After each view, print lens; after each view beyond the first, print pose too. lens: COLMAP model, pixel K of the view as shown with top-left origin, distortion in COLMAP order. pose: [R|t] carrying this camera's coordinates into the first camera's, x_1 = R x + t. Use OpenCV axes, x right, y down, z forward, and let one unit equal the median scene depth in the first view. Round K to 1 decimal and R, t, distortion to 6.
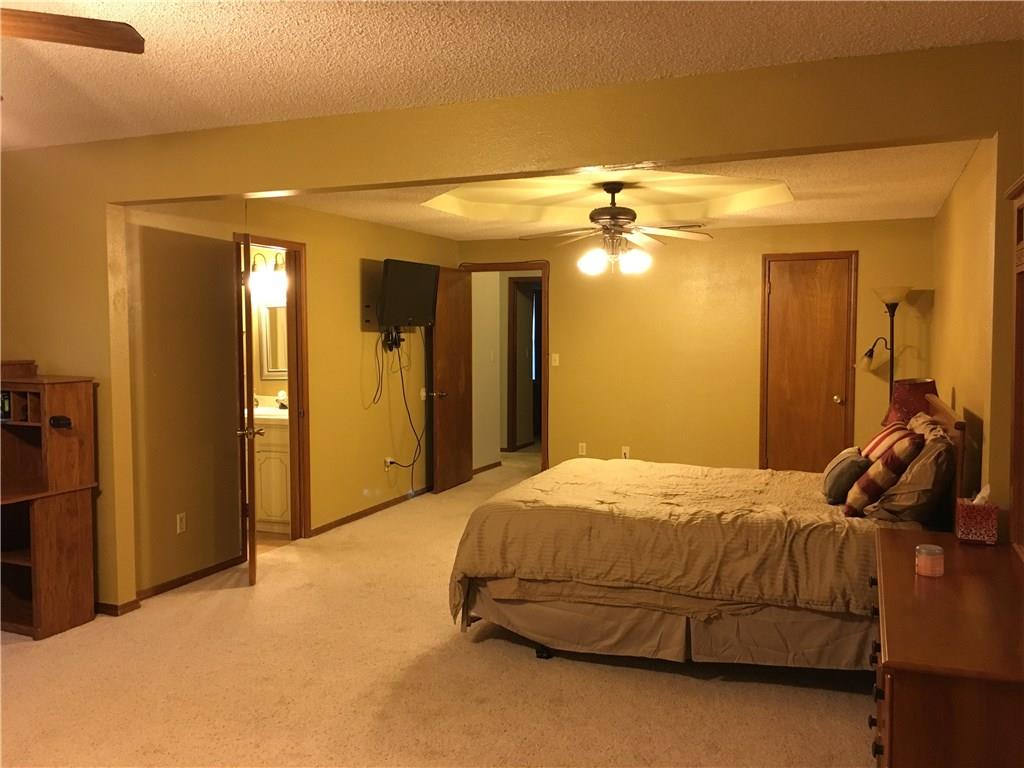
lens RADIAL K [[873.0, 0, 507.2], [0, 873.0, 379.0], [0, 0, 1]] dist [0.067094, -0.097357]
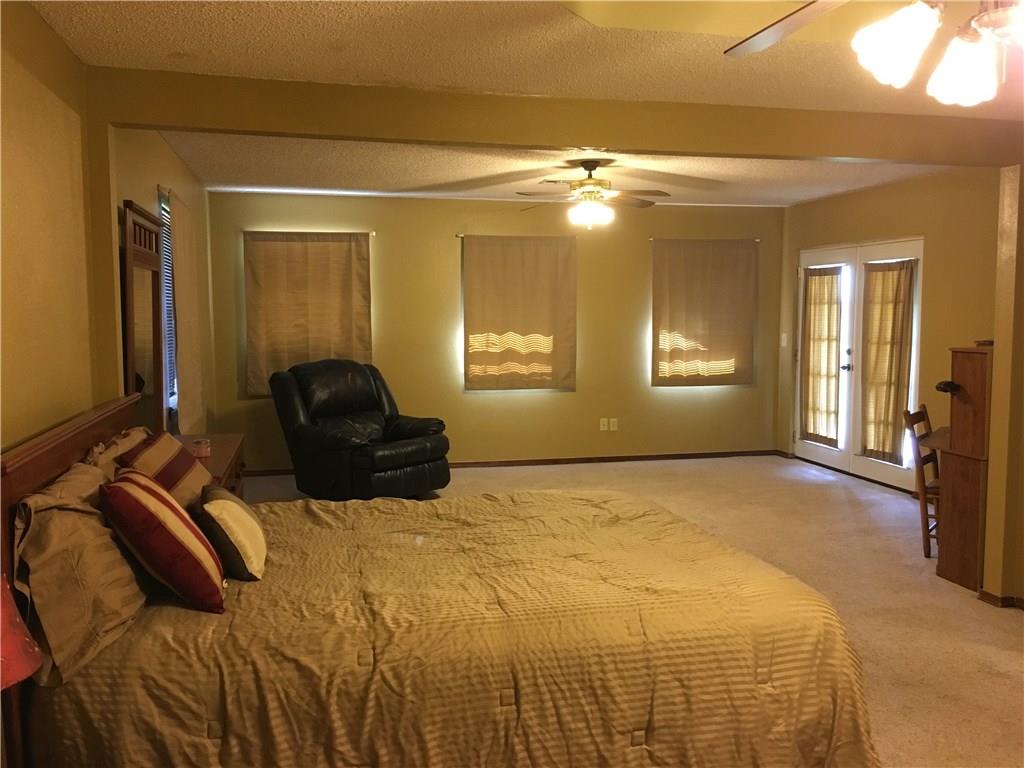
lens RADIAL K [[873.0, 0, 508.5], [0, 873.0, 383.8], [0, 0, 1]] dist [0.067094, -0.097357]
pose [[-0.812667, 0.048679, -0.580692, 0.539086], [-0.034996, 0.990629, 0.132019, -0.075763], [0.581677, 0.127609, -0.803348, 1.487514]]
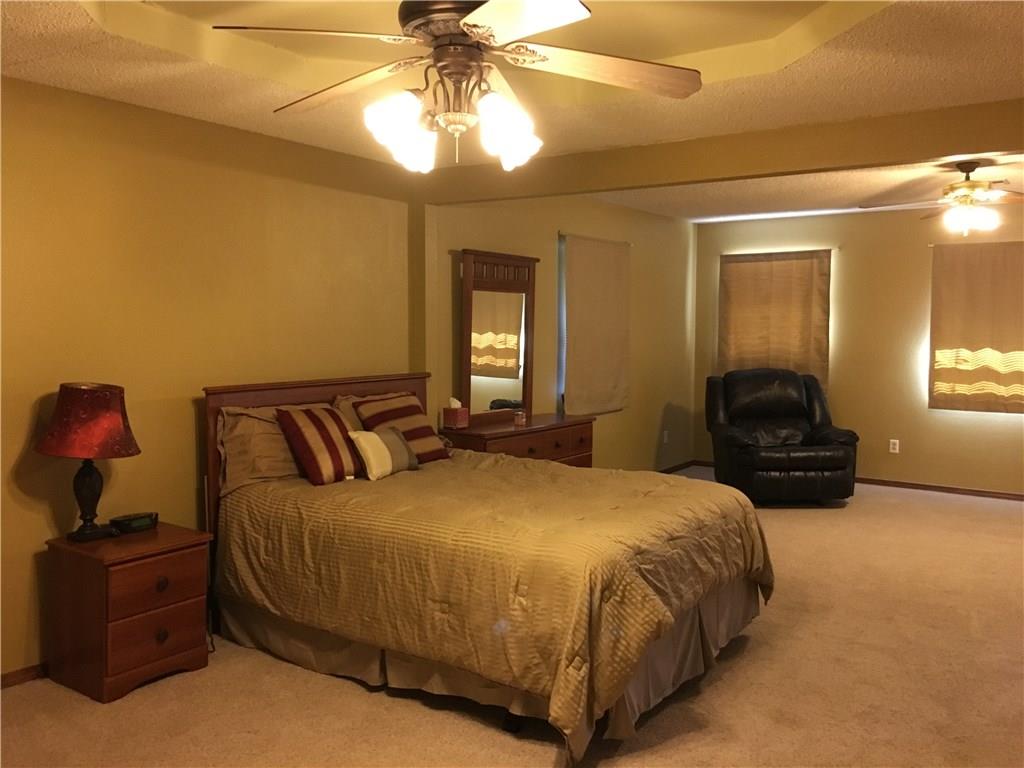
lens RADIAL K [[873.0, 0, 509.1], [0, 873.0, 383.7], [0, 0, 1]] dist [0.067094, -0.097357]
pose [[-0.978311, -0.021707, 0.206000, 0.023385], [0.004779, 0.991864, 0.127215, -0.091960], [-0.207086, 0.125441, -0.970247, 1.818490]]
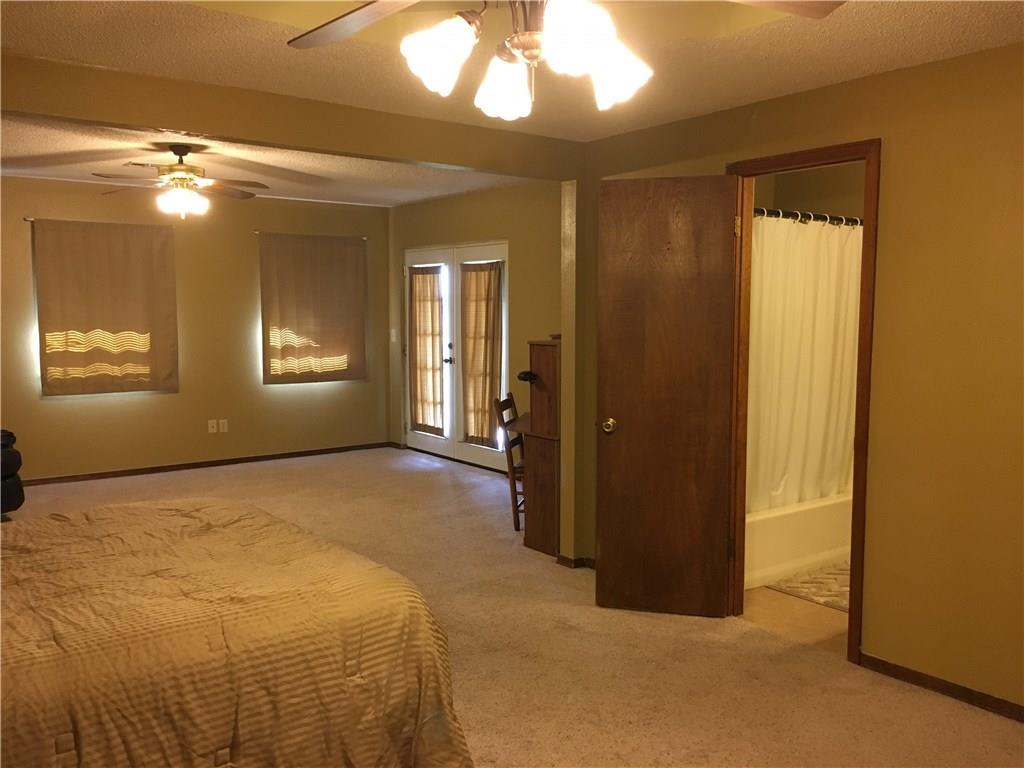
lens RADIAL K [[873.0, 0, 510.2], [0, 873.0, 383.7], [0, 0, 1]] dist [0.067094, -0.097357]
pose [[-0.499643, 0.074181, -0.863049, 0.517633], [-0.054597, 0.991649, 0.116842, -0.076188], [0.864509, 0.105500, -0.491420, 1.499618]]
